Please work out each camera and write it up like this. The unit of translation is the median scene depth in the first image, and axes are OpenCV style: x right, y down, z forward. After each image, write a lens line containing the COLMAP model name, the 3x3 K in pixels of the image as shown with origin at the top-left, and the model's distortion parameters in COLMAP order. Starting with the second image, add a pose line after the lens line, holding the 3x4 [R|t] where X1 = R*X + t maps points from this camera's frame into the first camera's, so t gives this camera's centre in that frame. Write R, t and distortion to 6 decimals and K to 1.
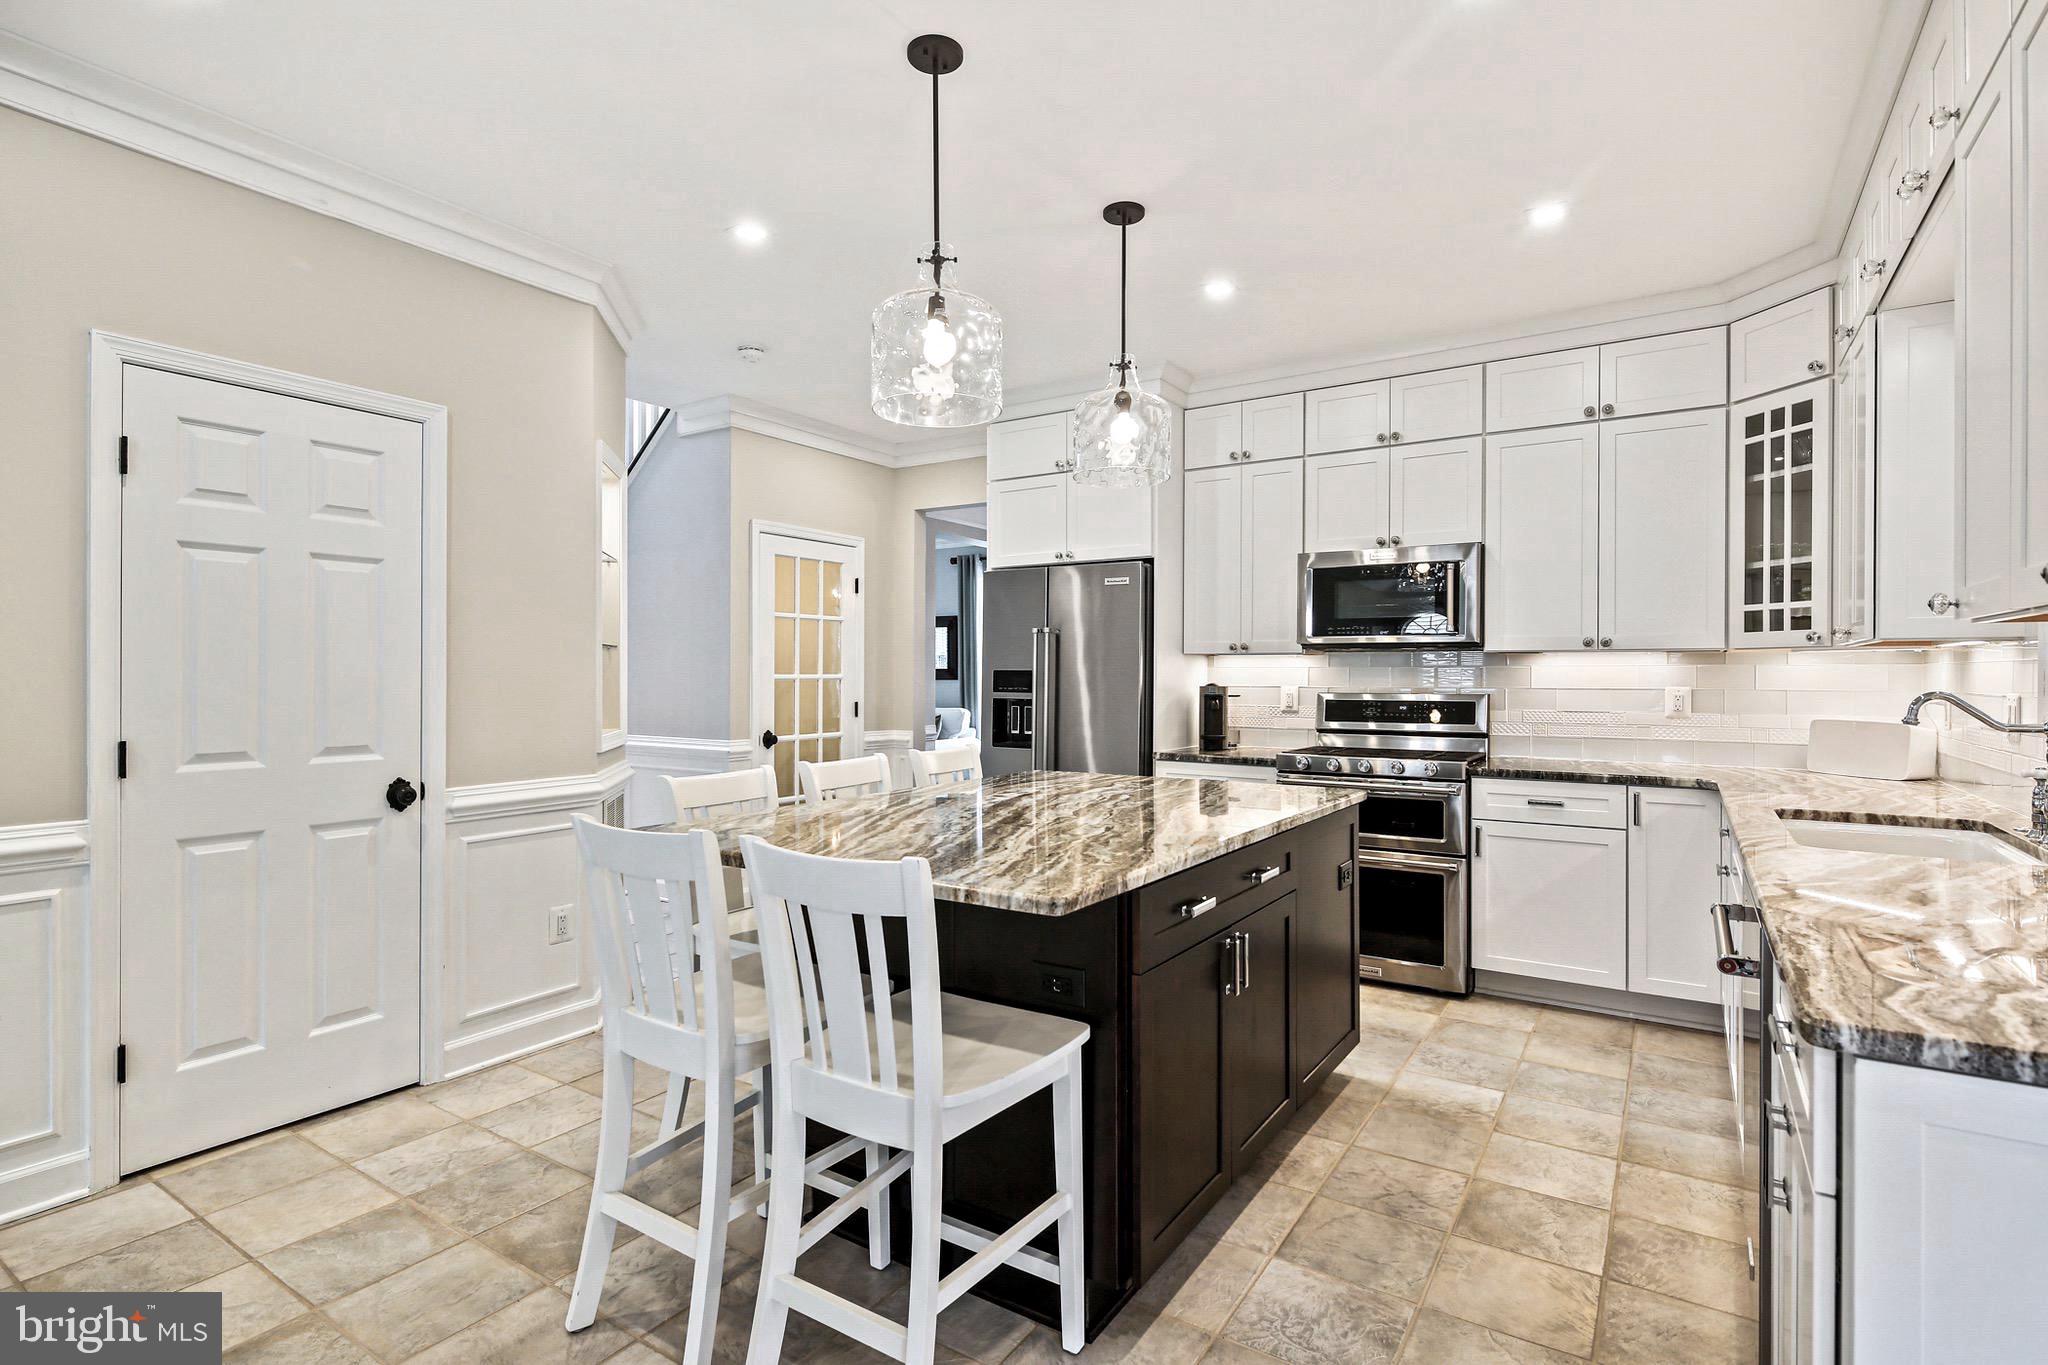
lens RADIAL K [[994.1, 0, 1025.9], [0, 994.1, 677.2], [0, 0, 1]] dist [0.004050, -0.003878]
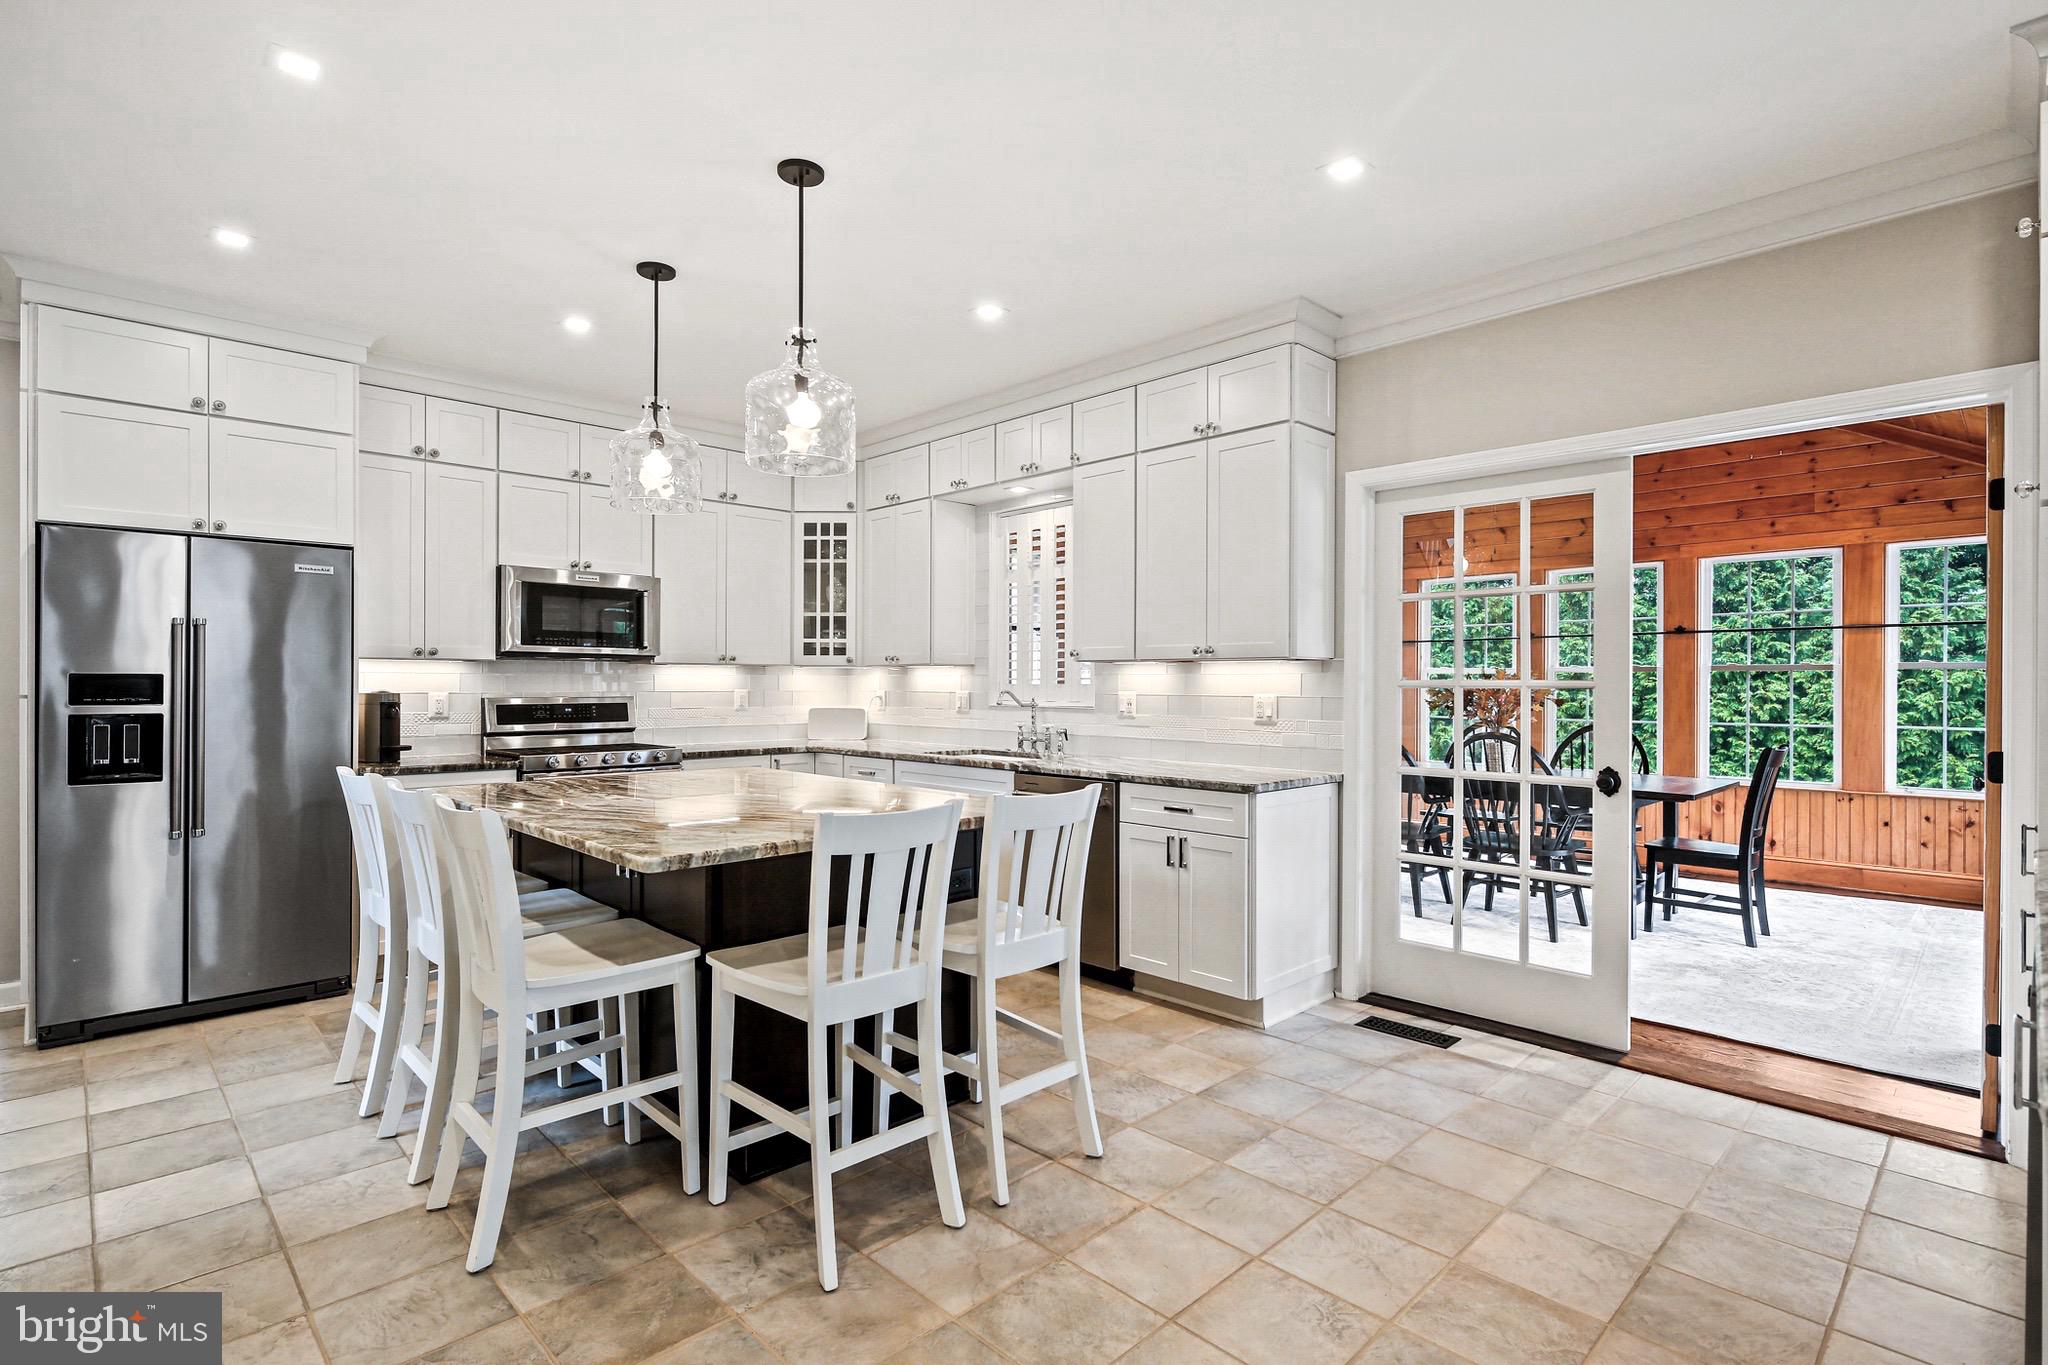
lens RADIAL K [[994.1, 0, 1029.7], [0, 994.1, 680.1], [0, 0, 1]] dist [0.004050, -0.003878]
pose [[0.216933, 0.003343, 0.976181, -0.801288], [0.001872, 0.999991, -0.003841, 0.002303], [-0.976185, 0.002660, 0.216925, 0.299692]]
